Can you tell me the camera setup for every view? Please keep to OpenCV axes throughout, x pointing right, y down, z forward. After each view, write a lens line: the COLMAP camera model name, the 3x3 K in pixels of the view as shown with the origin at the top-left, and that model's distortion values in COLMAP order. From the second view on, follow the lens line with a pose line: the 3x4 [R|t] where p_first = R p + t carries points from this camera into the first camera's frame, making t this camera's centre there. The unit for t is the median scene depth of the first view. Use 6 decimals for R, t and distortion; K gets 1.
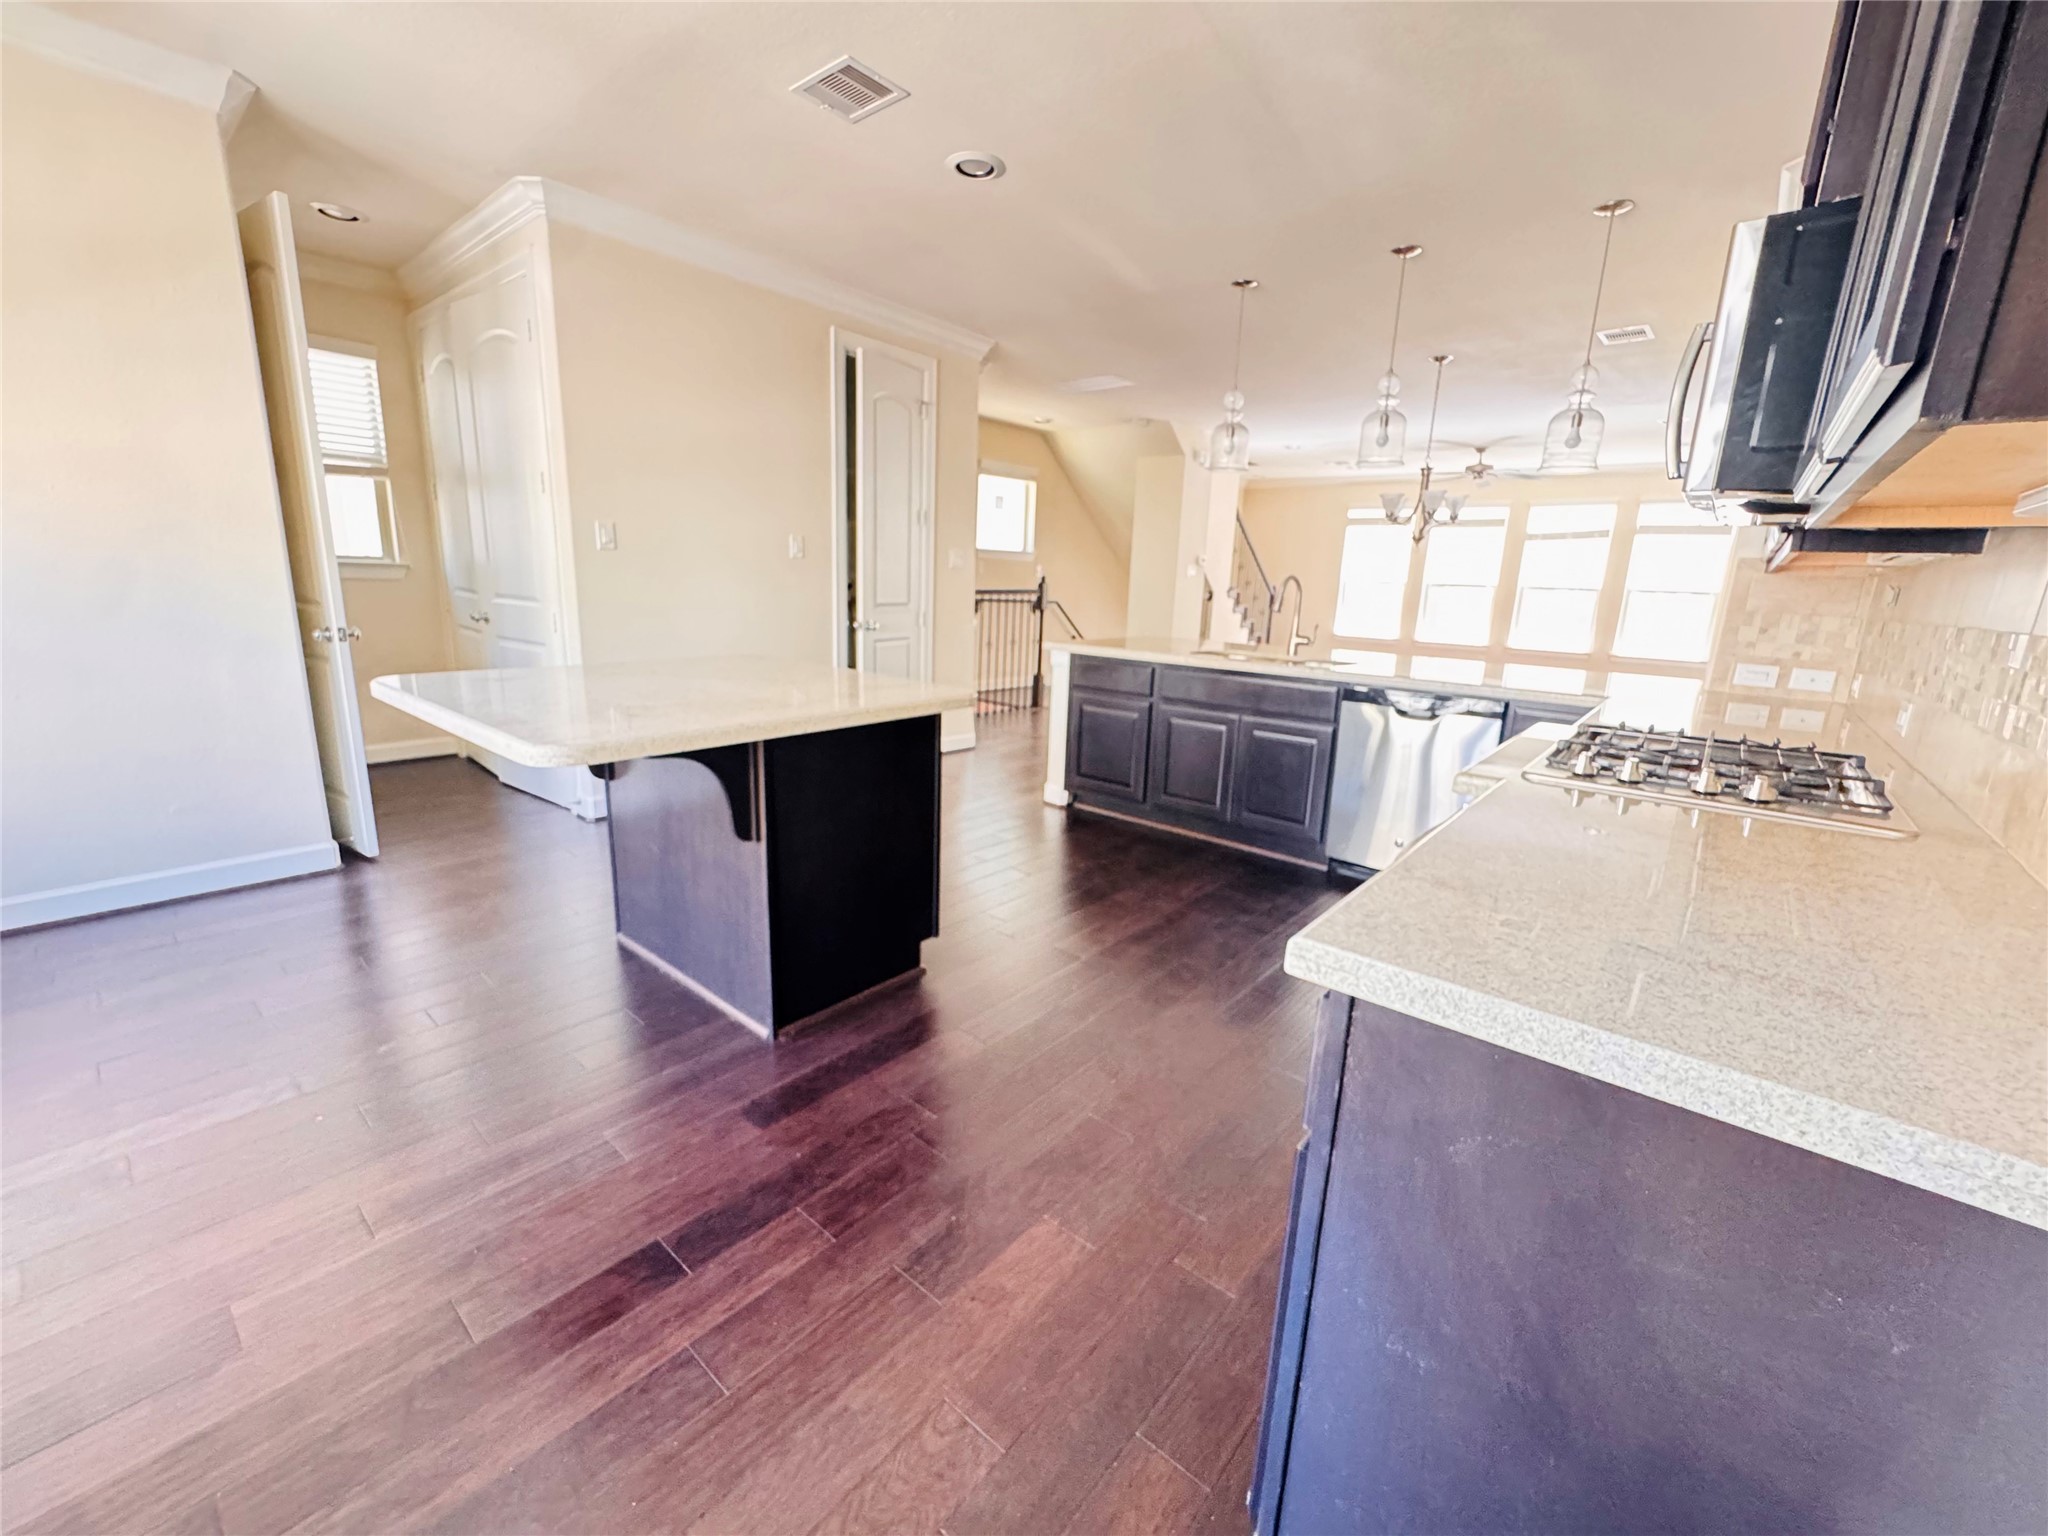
lens RADIAL K [[824.6, 0, 1020.9], [0, 824.6, 762.6], [0, 0, 1]] dist [0.000847, 0.000283]
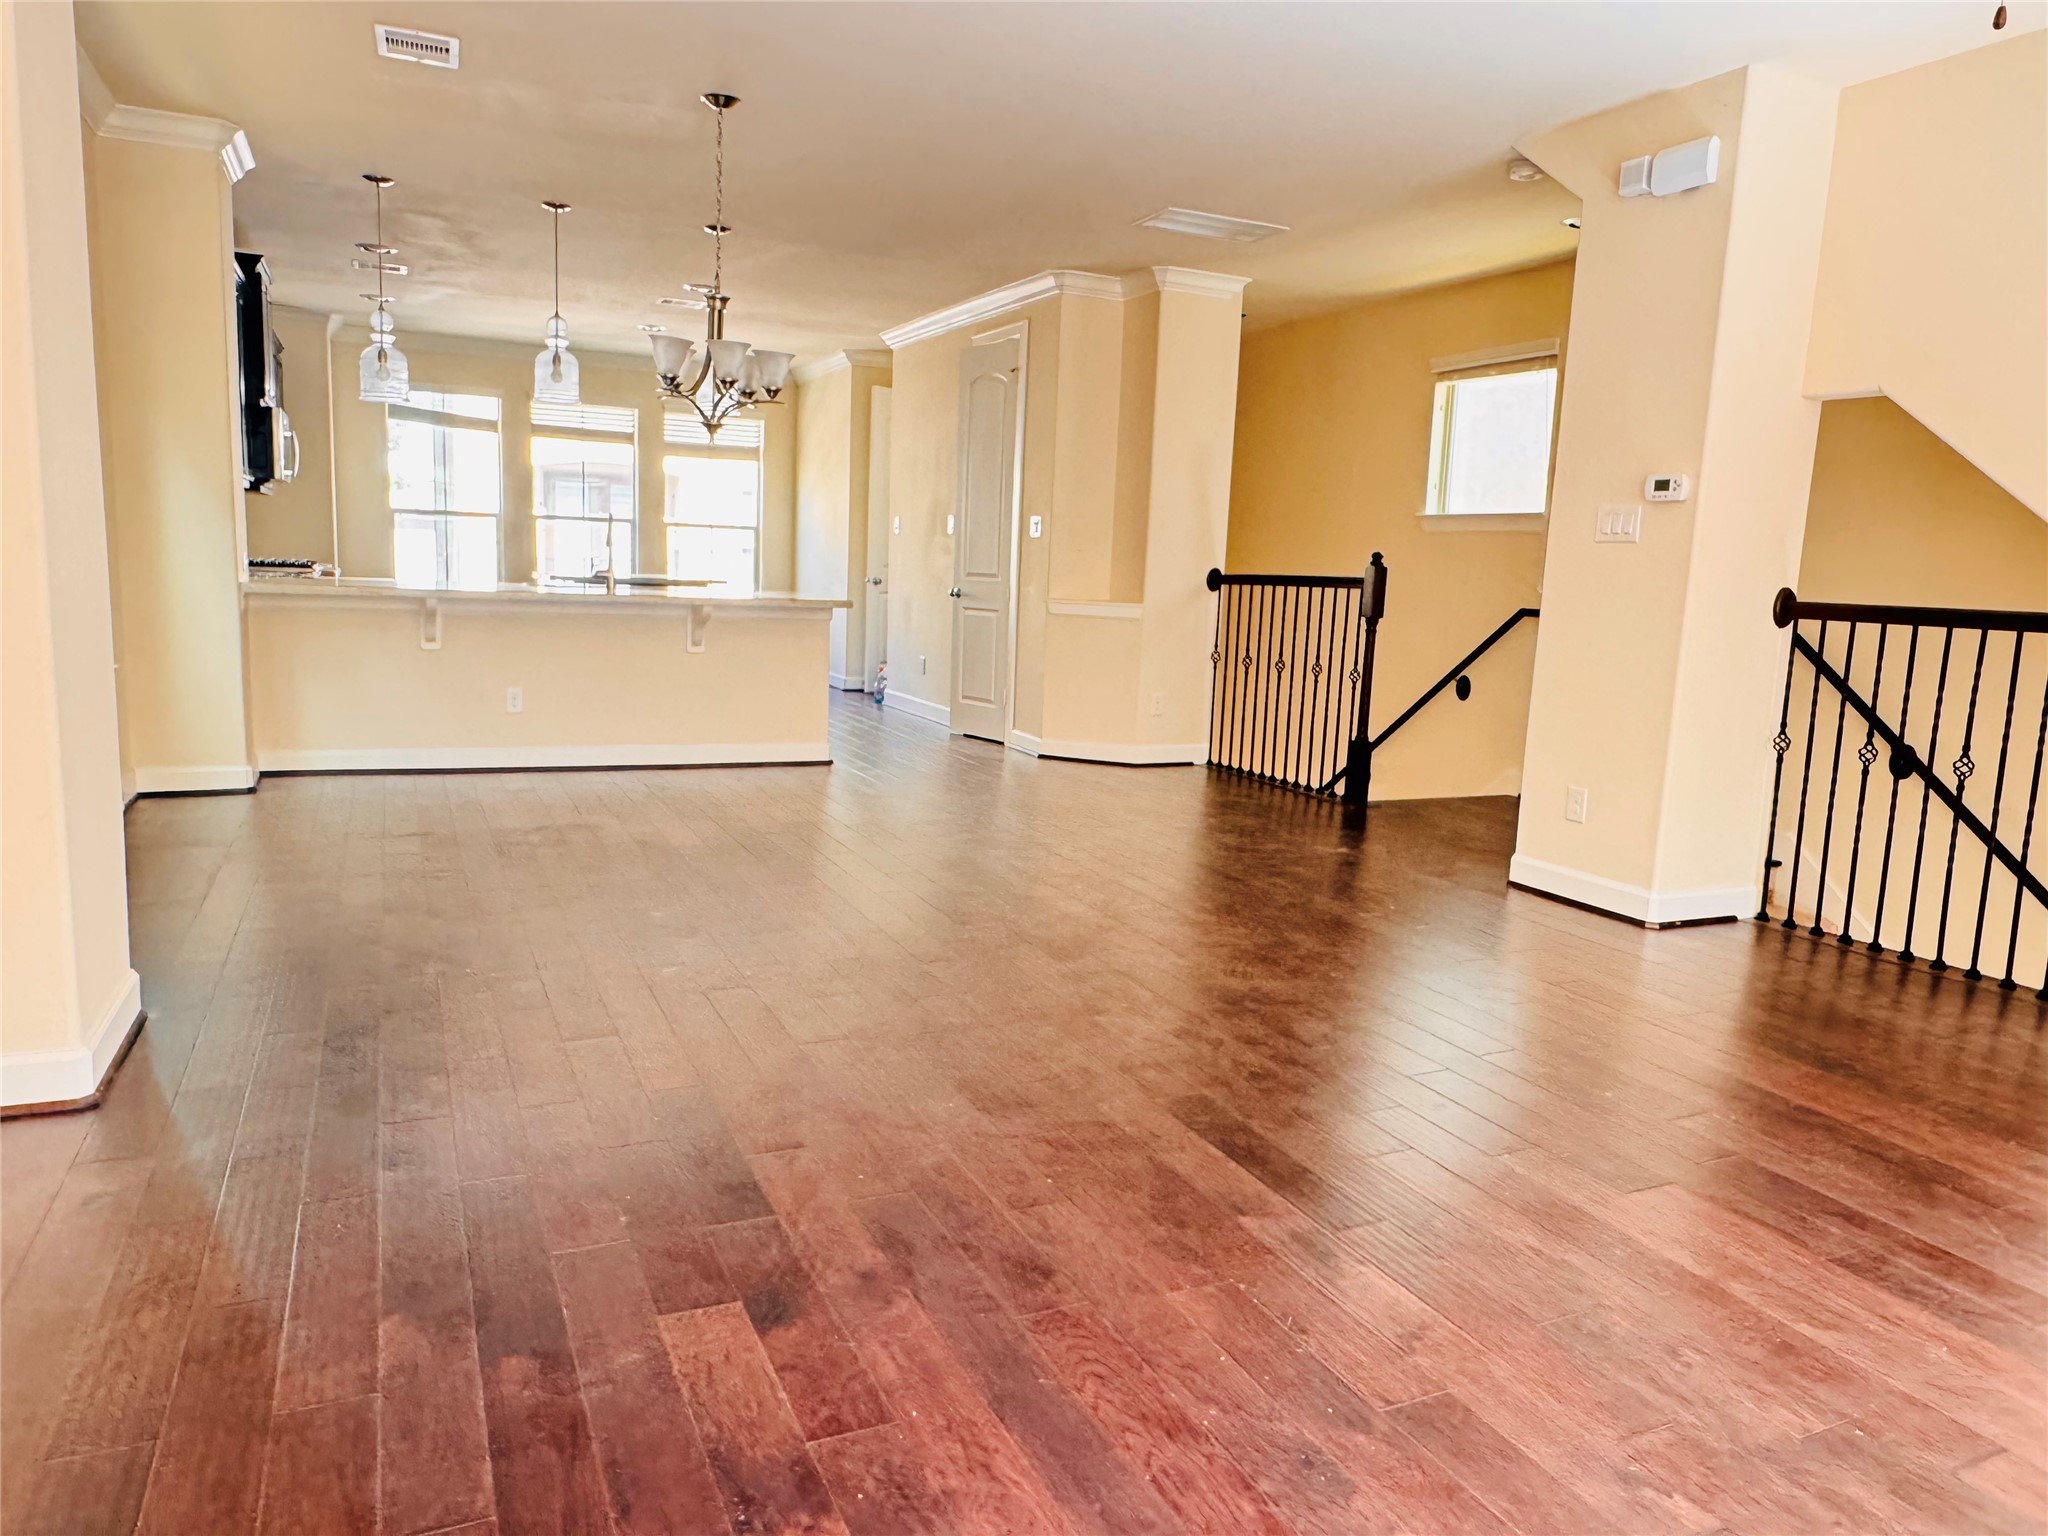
lens RADIAL K [[1384.1, 0, 1027.8], [0, 1384.1, 761.3], [0, 0, 1]] dist [0.006891, 0.002255]
pose [[-0.423415, 0.078919, -0.902492, 0.959885], [-0.256405, 0.945026, 0.202934, -0.236180], [0.868893, 0.317329, -0.379903, 1.241477]]
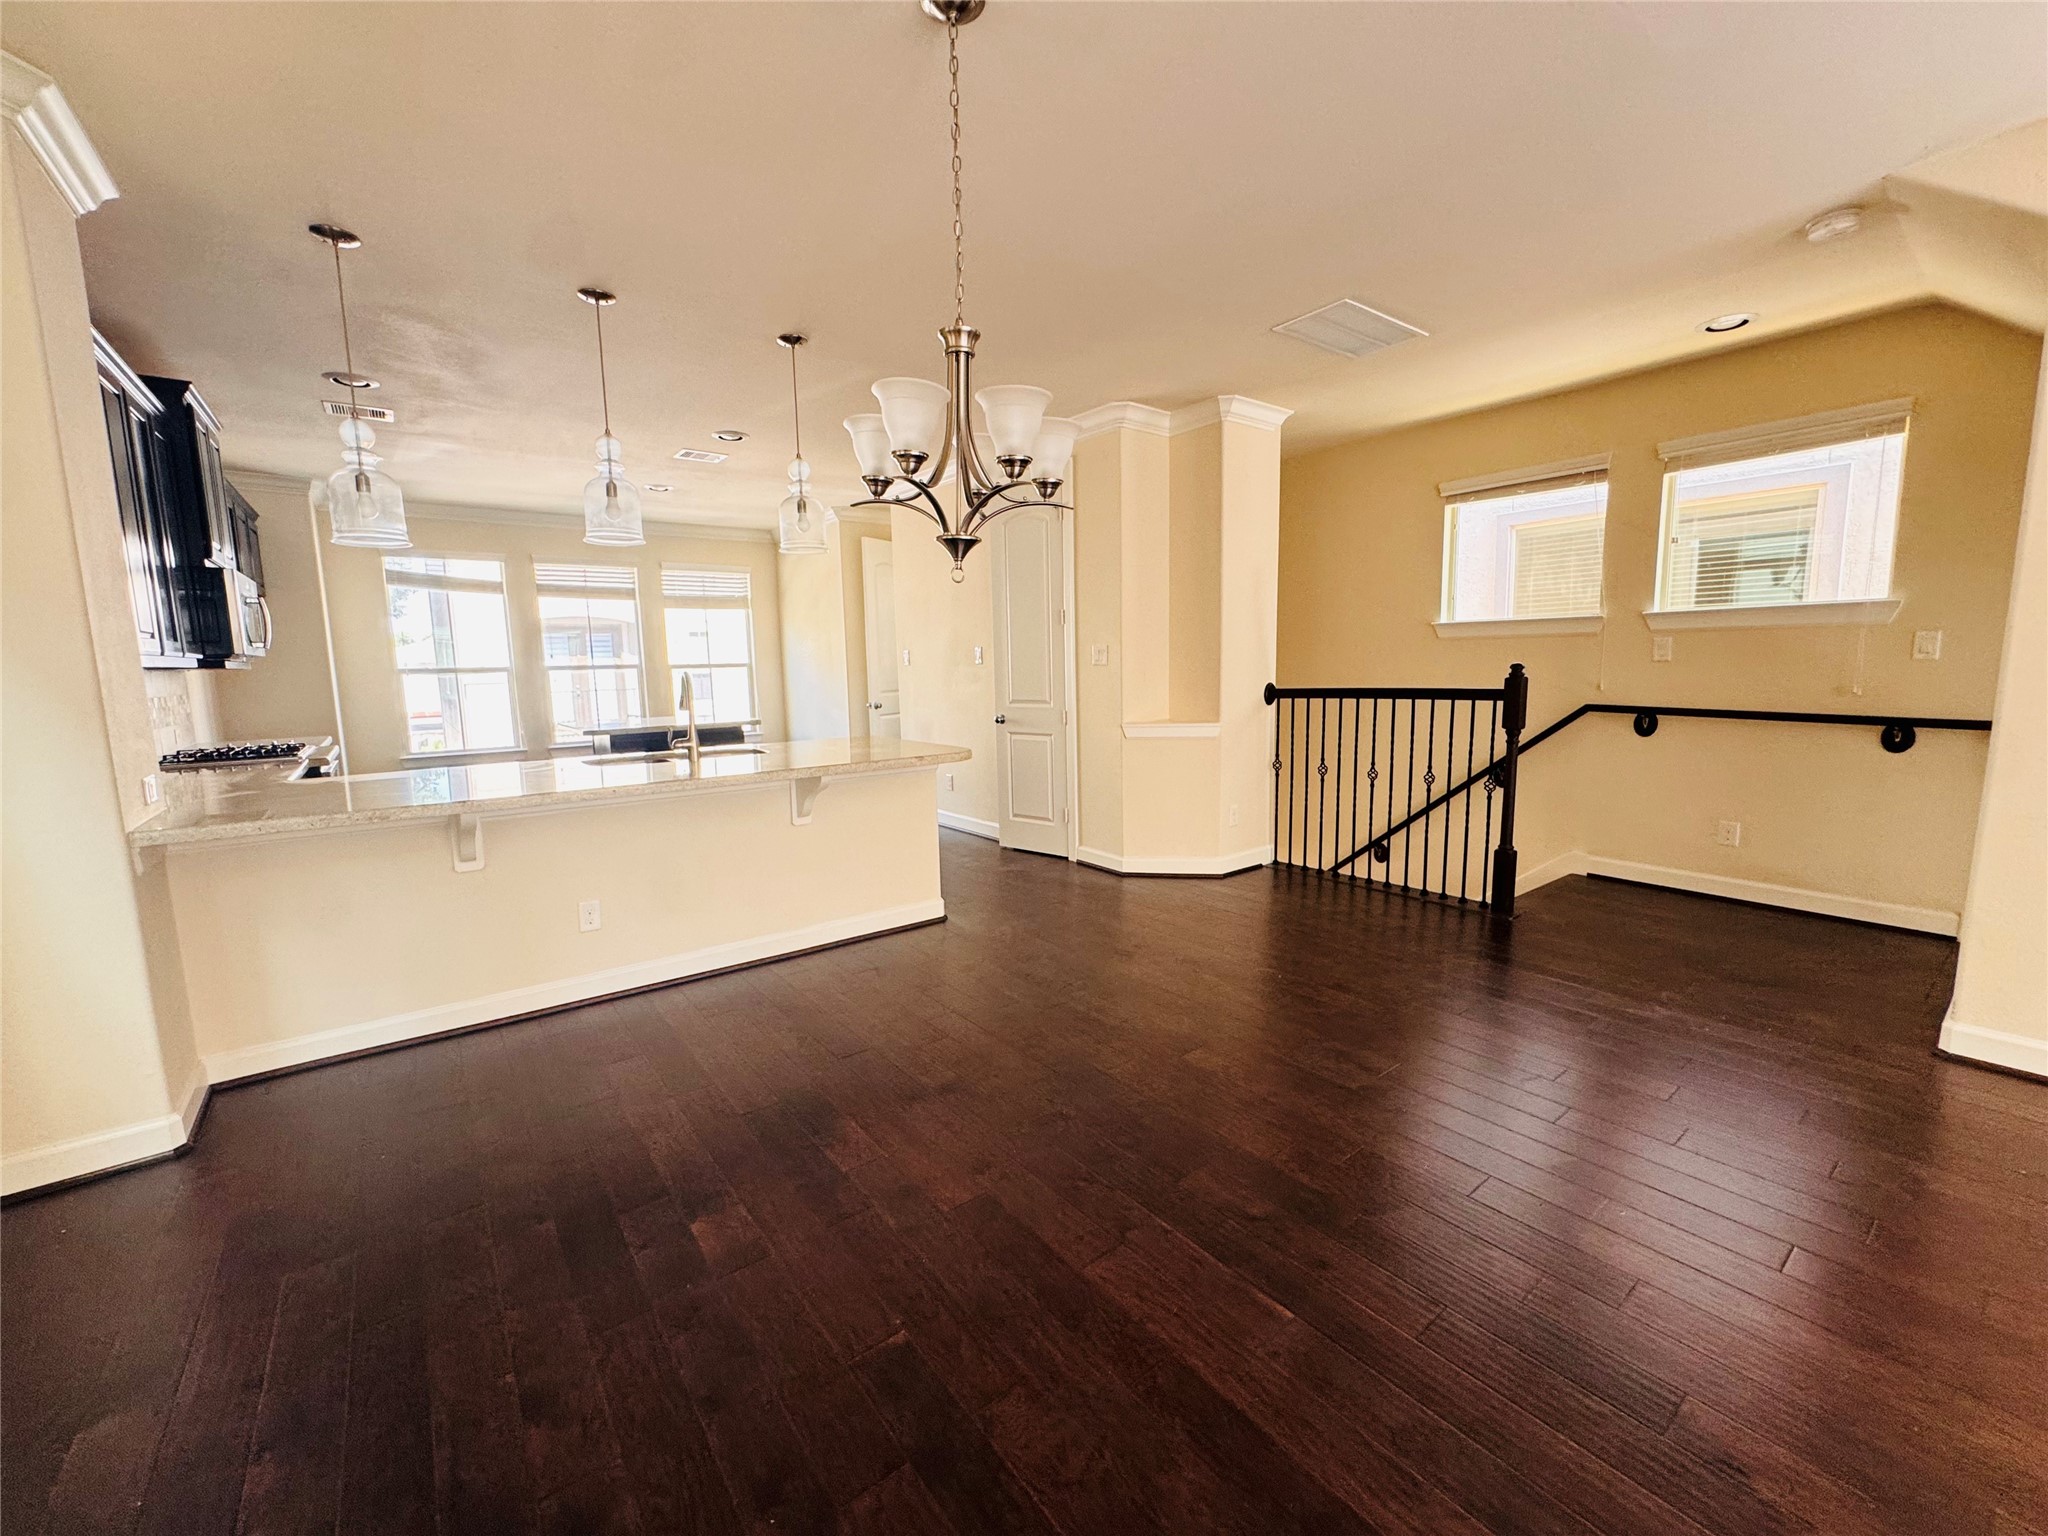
lens RADIAL K [[824.6, 0, 1020.9], [0, 824.6, 762.6], [0, 0, 1]] dist [0.000847, 0.000283]
pose [[-0.221481, 0.090870, -0.970922, 0.641372], [-0.204897, 0.969086, 0.137438, -0.186168], [0.953396, 0.229379, -0.196015, 0.873135]]
